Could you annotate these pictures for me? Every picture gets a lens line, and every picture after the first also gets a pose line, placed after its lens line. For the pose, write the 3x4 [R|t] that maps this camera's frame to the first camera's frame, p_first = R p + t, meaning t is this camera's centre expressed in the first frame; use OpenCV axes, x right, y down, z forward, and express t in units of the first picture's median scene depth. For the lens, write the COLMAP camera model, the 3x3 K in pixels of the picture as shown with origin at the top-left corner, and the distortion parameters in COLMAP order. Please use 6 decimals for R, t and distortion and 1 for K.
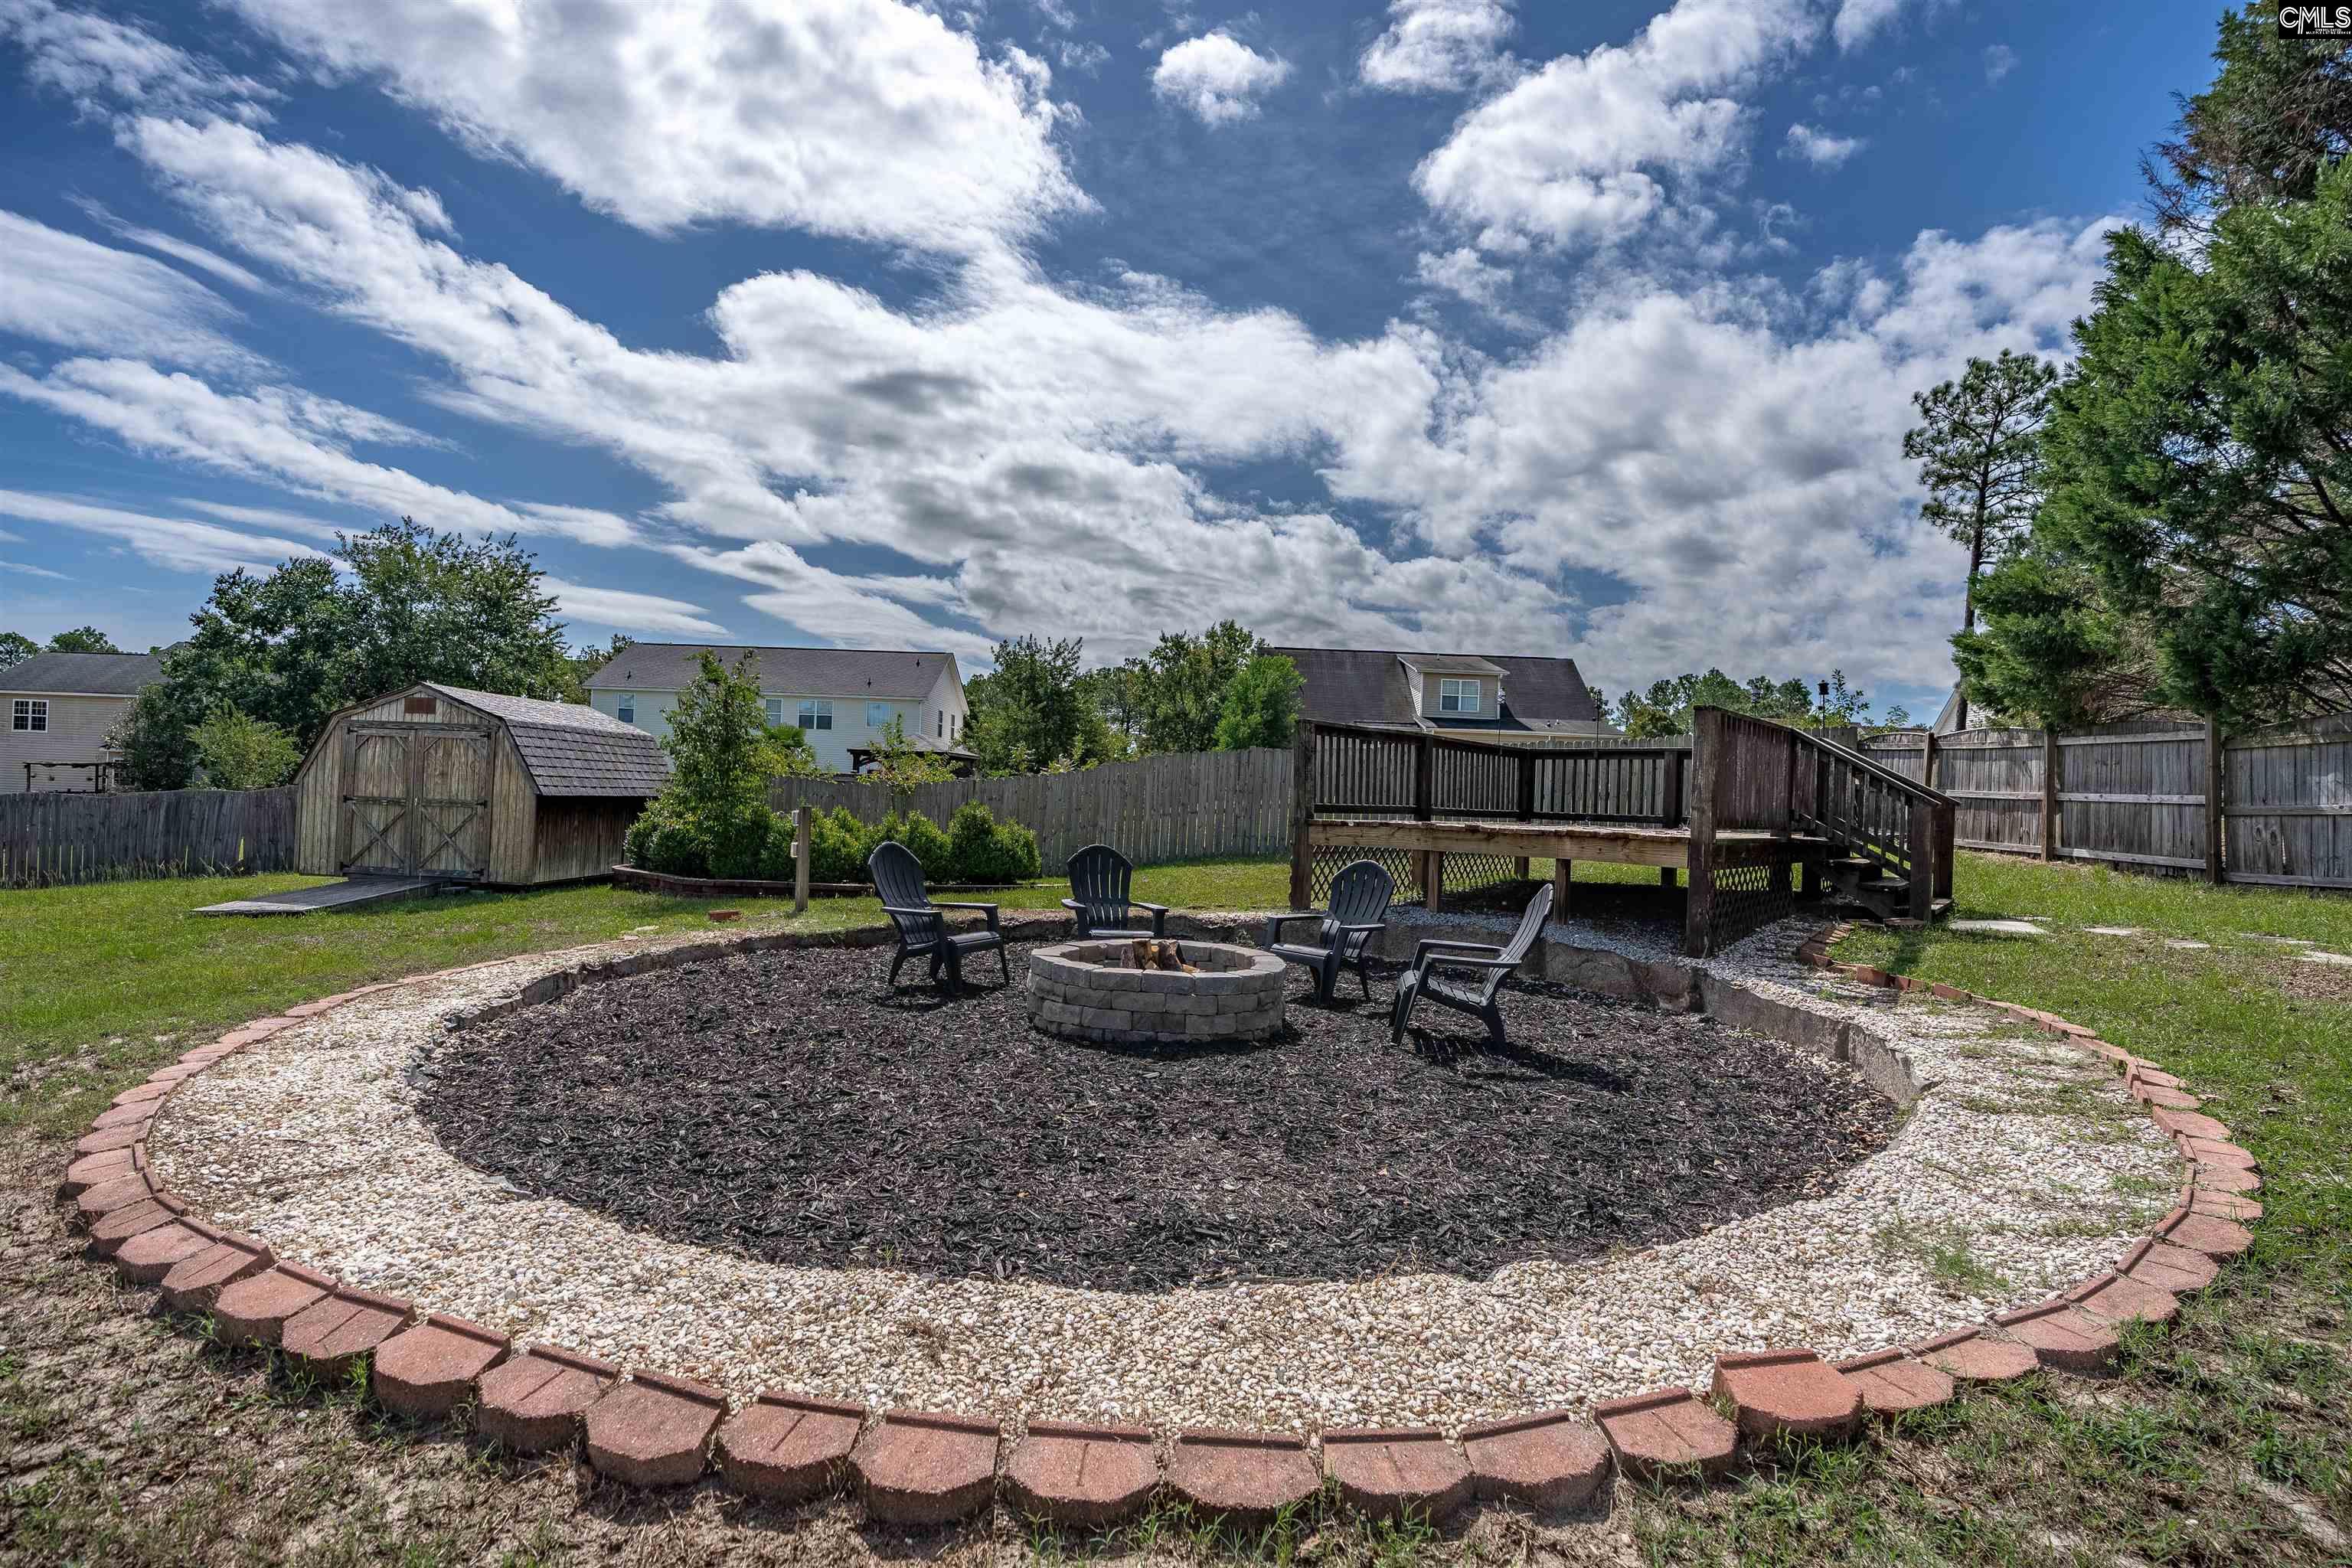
lens RADIAL K [[1108.6, 0, 1187.2], [0, 1108.6, 790.8], [0, 0, 1]] dist [-0.058591, 0.024142]
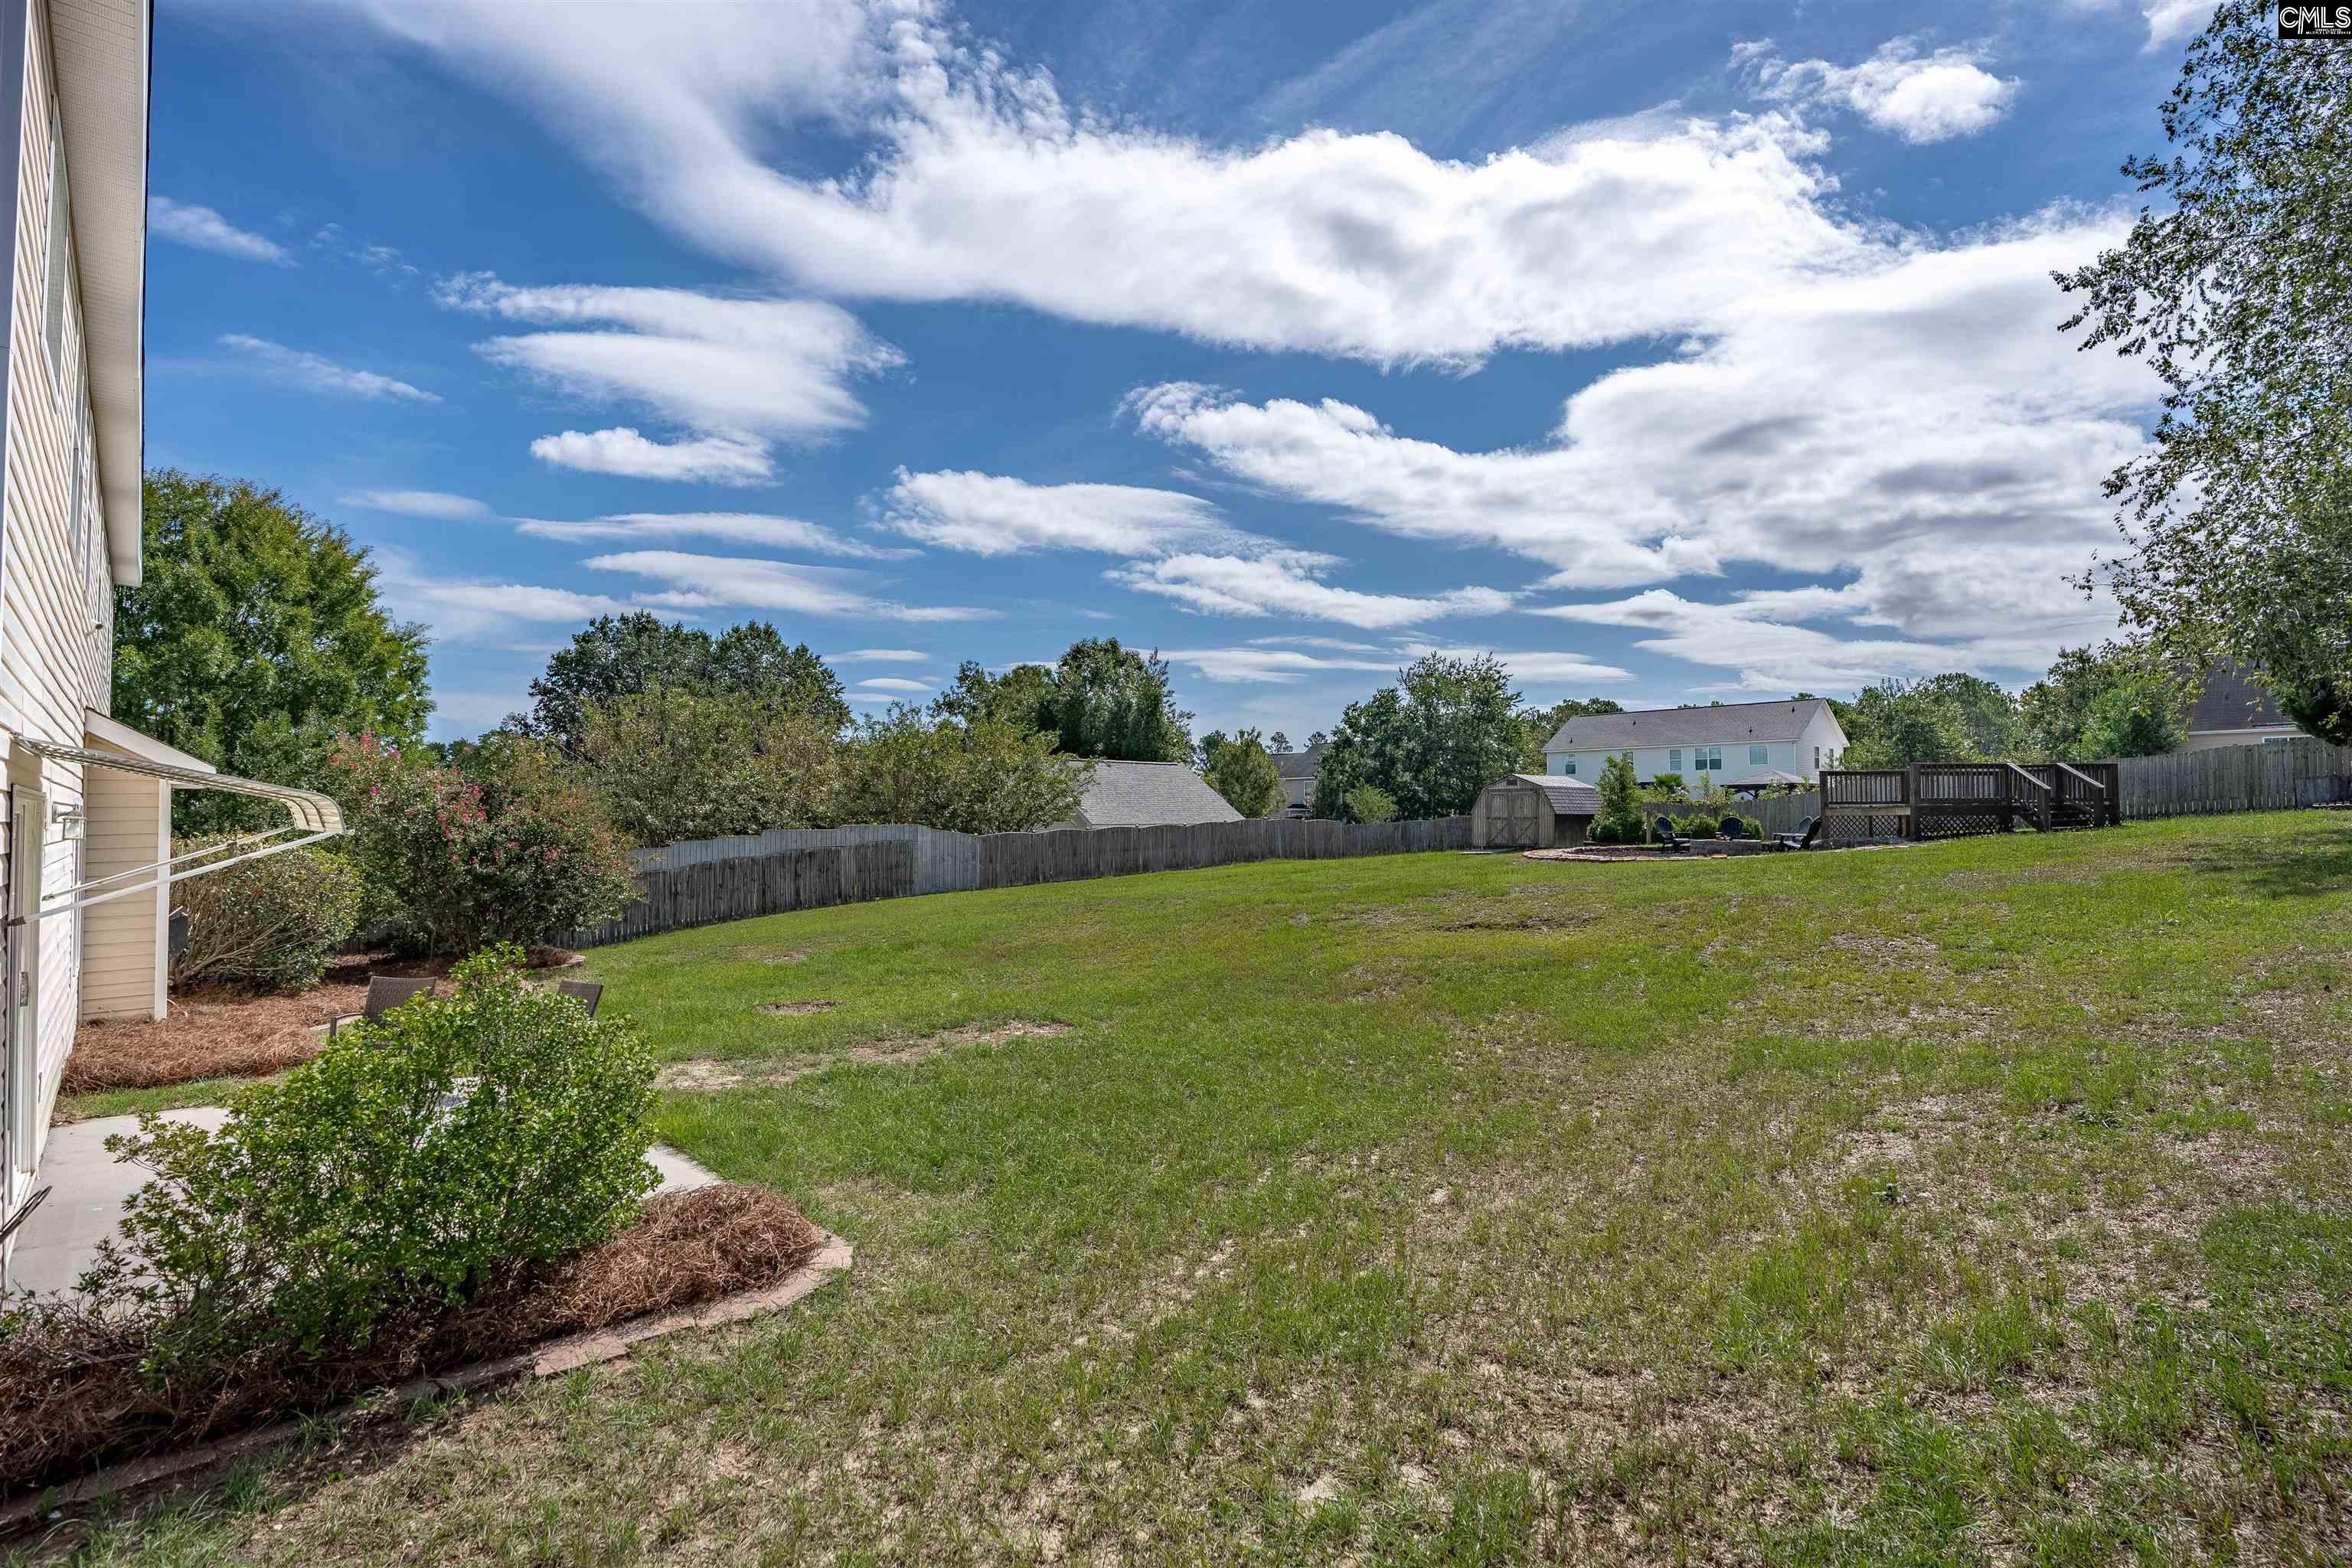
lens RADIAL K [[1128.3, 0, 1178.7], [0, 1128.3, 800.7], [0, 0, 1]] dist [-0.061866, 0.033058]
pose [[0.691188, -0.054385, -0.720626, 0.239253], [0.036435, 0.998519, -0.040411, 0.015967], [0.721756, 0.001676, 0.692145, -0.502814]]
